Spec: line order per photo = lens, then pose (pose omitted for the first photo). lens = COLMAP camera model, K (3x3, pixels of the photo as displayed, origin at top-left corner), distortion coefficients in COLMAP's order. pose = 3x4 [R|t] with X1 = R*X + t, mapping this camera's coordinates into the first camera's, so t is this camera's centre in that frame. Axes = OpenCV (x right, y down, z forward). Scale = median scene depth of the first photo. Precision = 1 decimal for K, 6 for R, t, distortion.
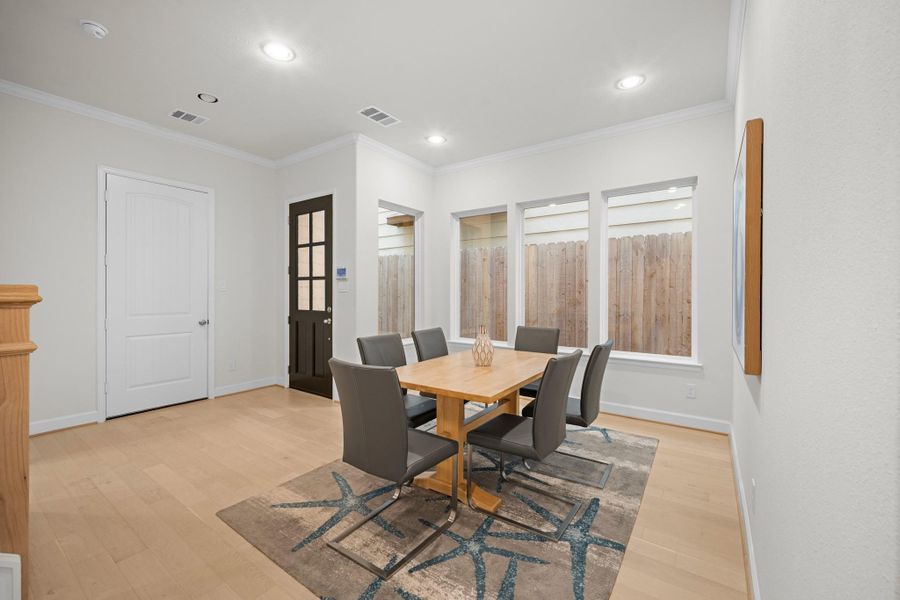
lens RADIAL K [[368.9, 0, 449.8], [0, 368.9, 296.9], [0, 0, 1]] dist [0.000281, 0.001342]
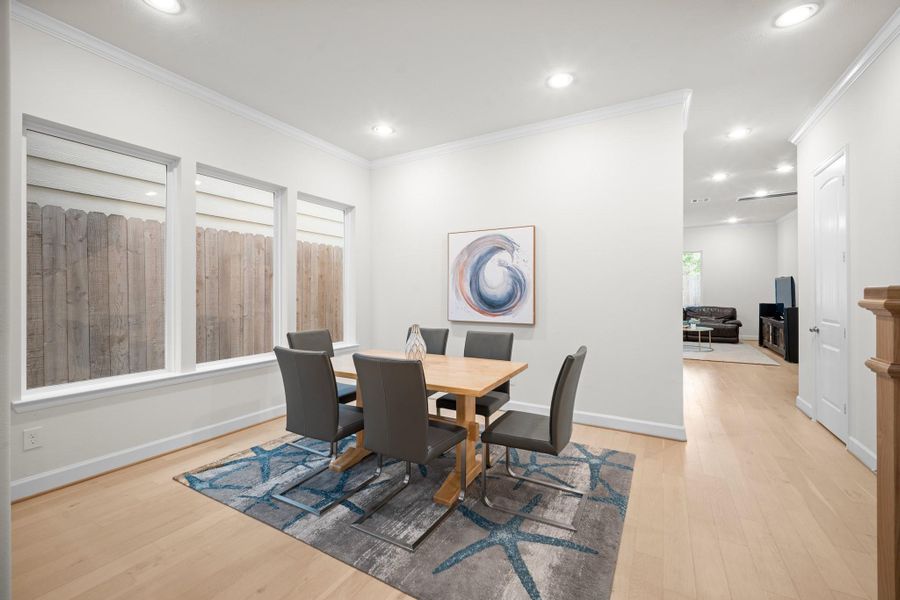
lens RADIAL K [[368.5, 0, 445.8], [0, 368.5, 293.7], [0, 0, 1]] dist [-0.011134, -0.000116]
pose [[-0.088281, -0.005067, 0.996083, -1.198020], [0.005663, 0.999968, 0.005588, -0.018876], [-0.996080, 0.006135, -0.088249, 1.302847]]
